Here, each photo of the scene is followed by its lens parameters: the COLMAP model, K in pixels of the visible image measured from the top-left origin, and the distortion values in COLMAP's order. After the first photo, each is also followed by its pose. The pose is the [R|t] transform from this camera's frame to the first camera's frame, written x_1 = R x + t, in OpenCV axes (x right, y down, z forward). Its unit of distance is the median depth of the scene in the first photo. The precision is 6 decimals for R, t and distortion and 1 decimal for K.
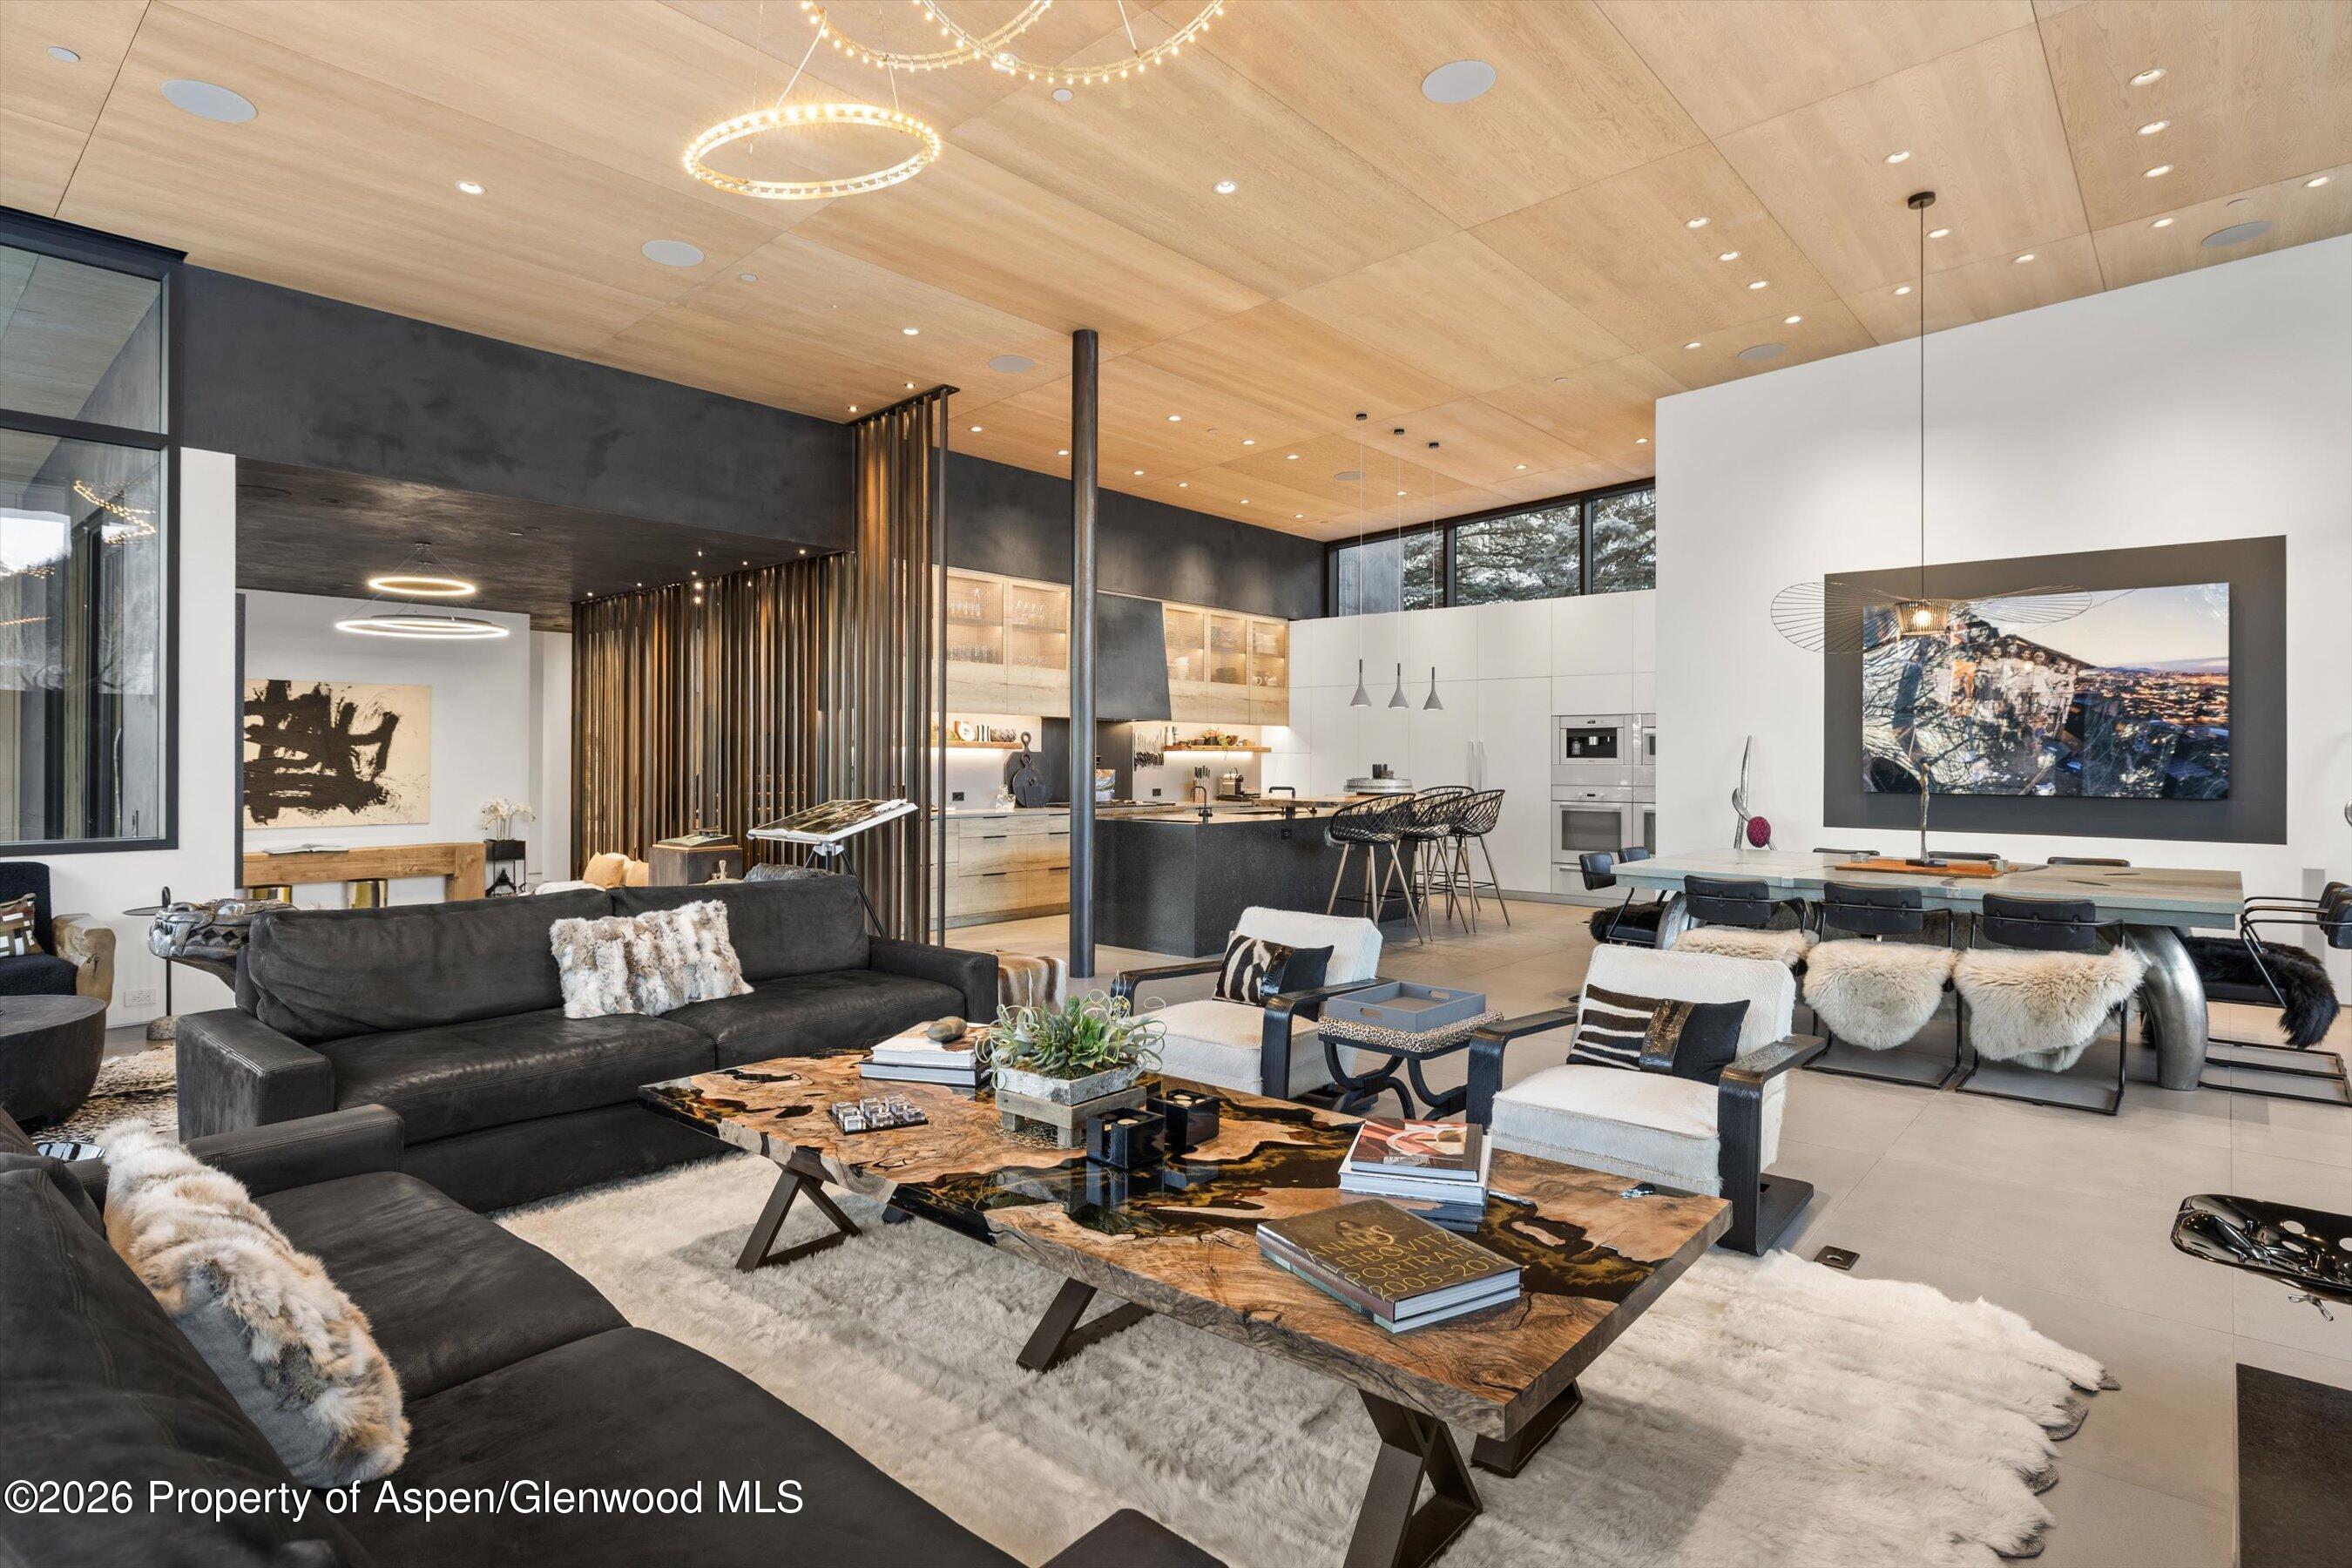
lens RADIAL K [[1232.6, 0, 1176.0], [0, 1232.6, 759.1], [0, 0, 1]] dist [0.001737, 0.000301]
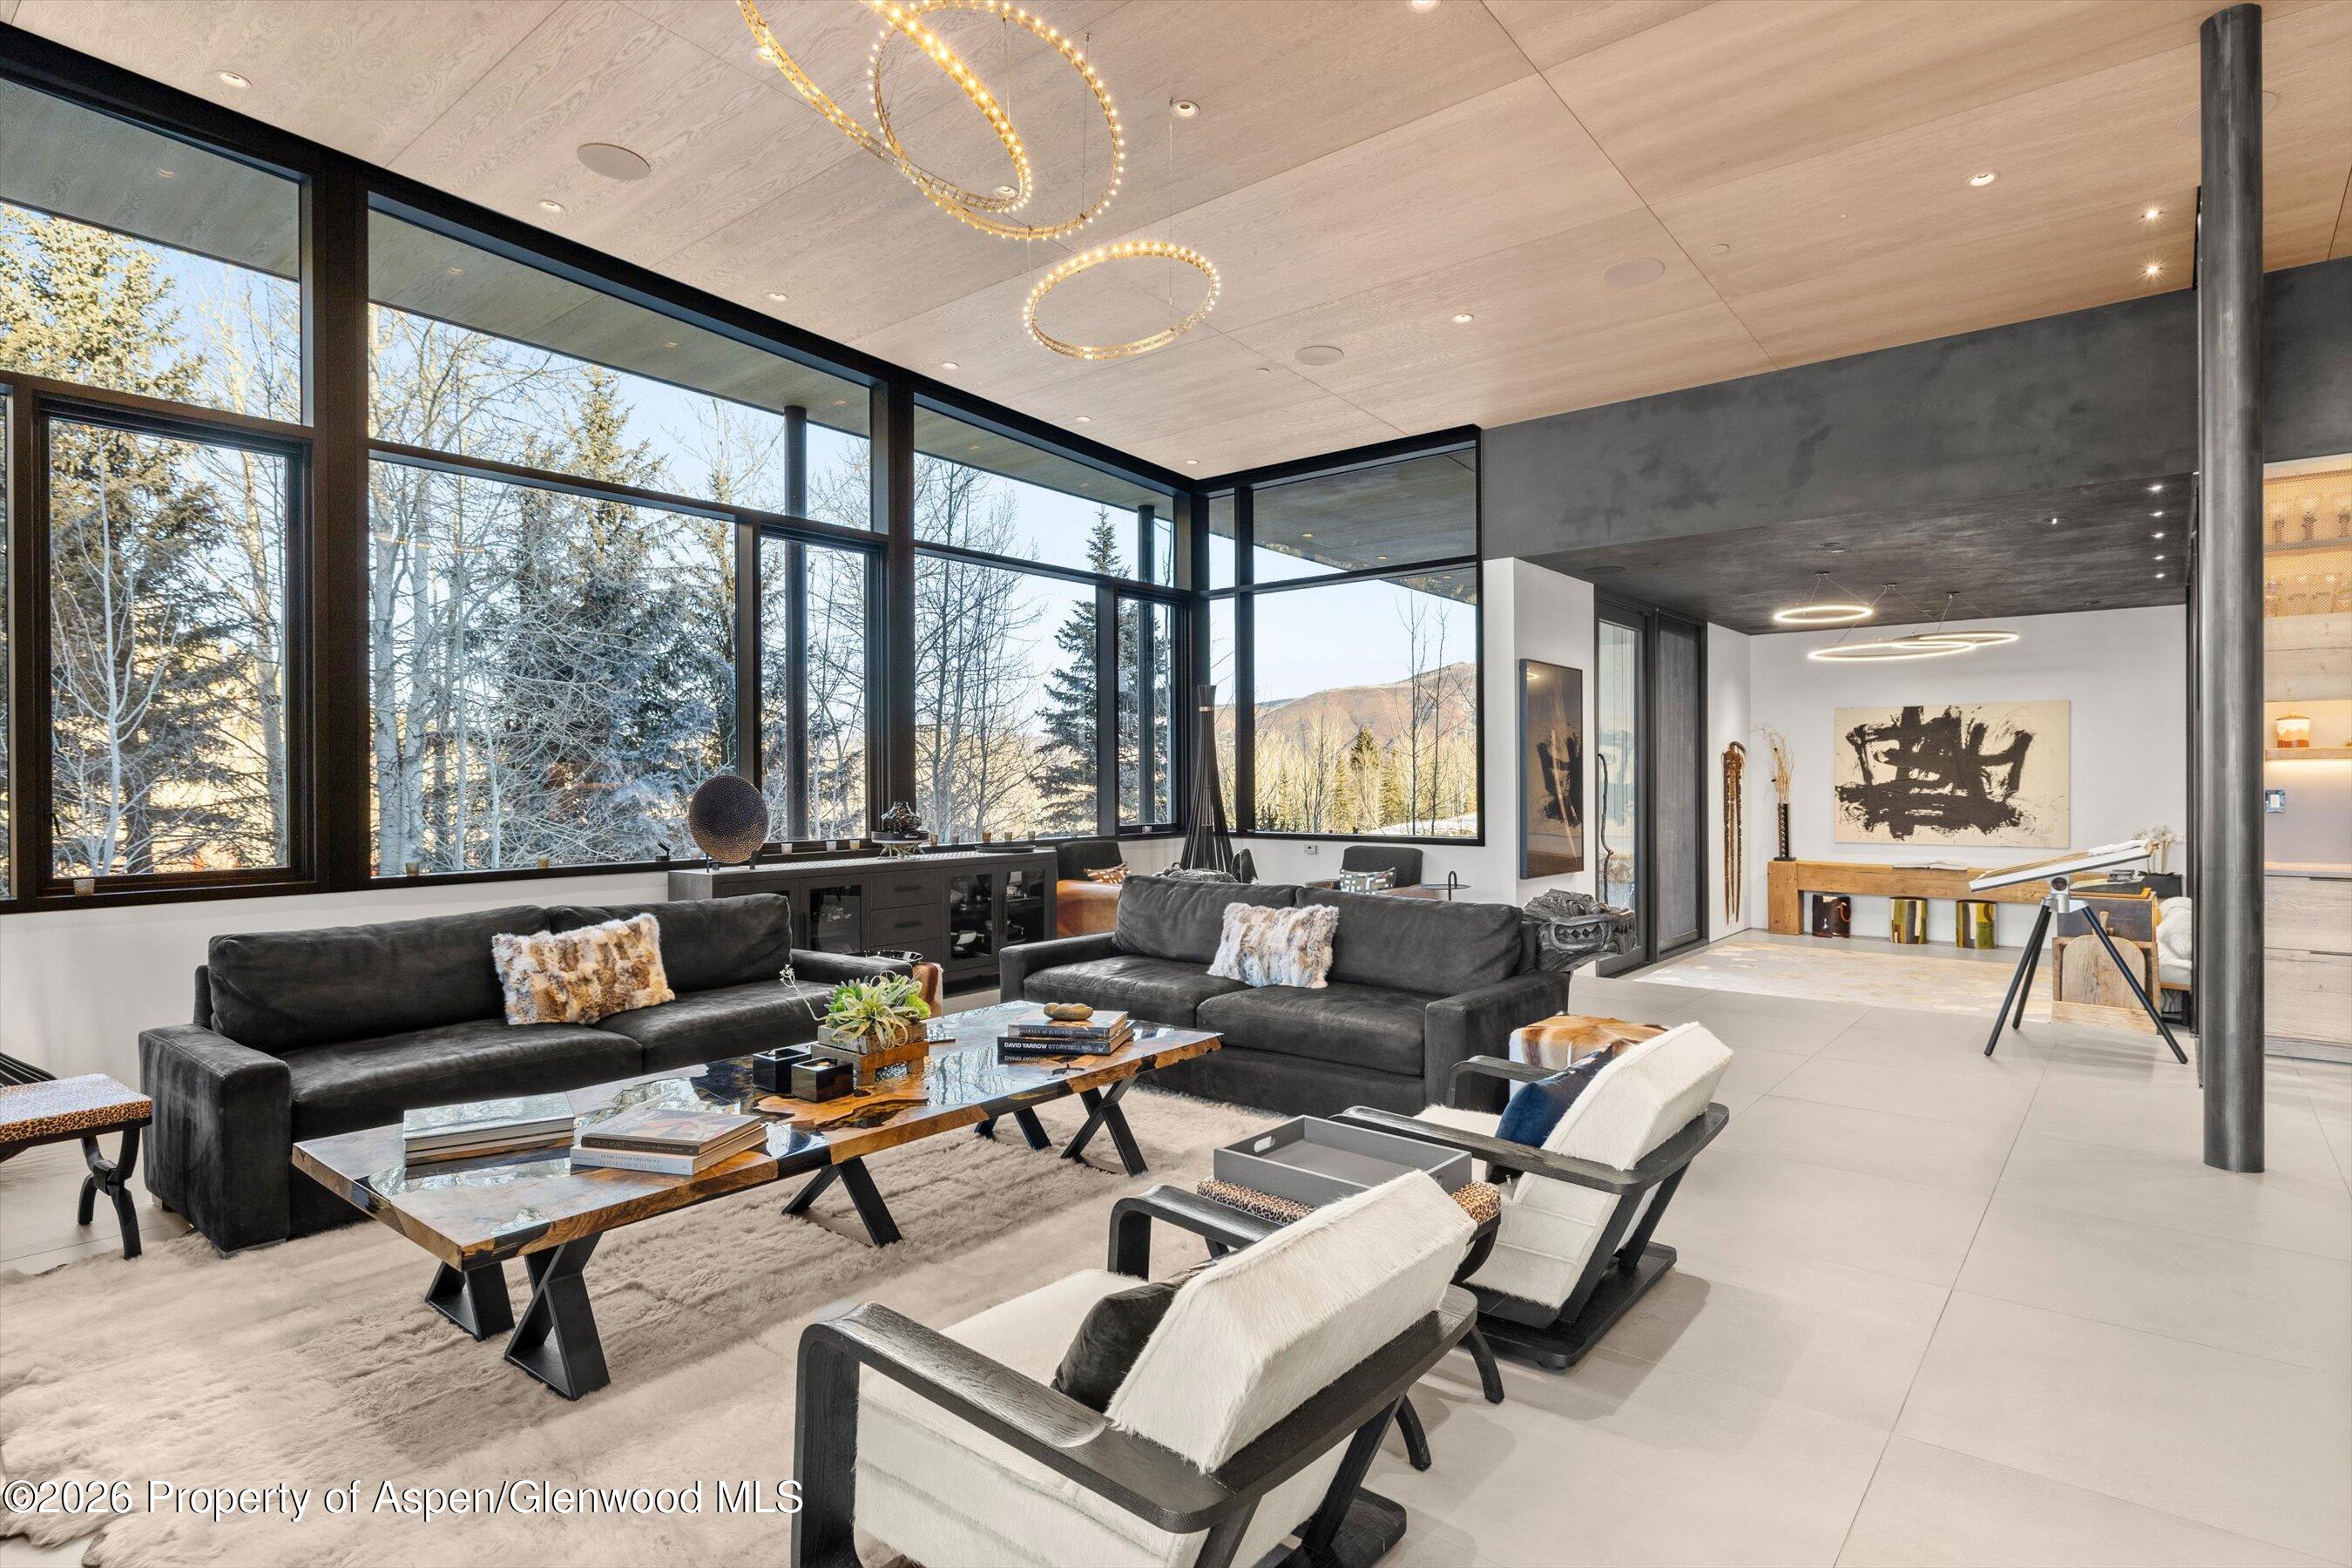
lens RADIAL K [[1205.5, 0, 1176.0], [0, 1205.5, 784.0], [0, 0, 1]] dist [-0.000852, 0.000208]
pose [[0.017504, -0.000568, -0.999847, 0.311758], [0.005863, 0.999983, -0.000466, 0.000145], [0.999830, -0.005854, 0.017507, 0.344341]]
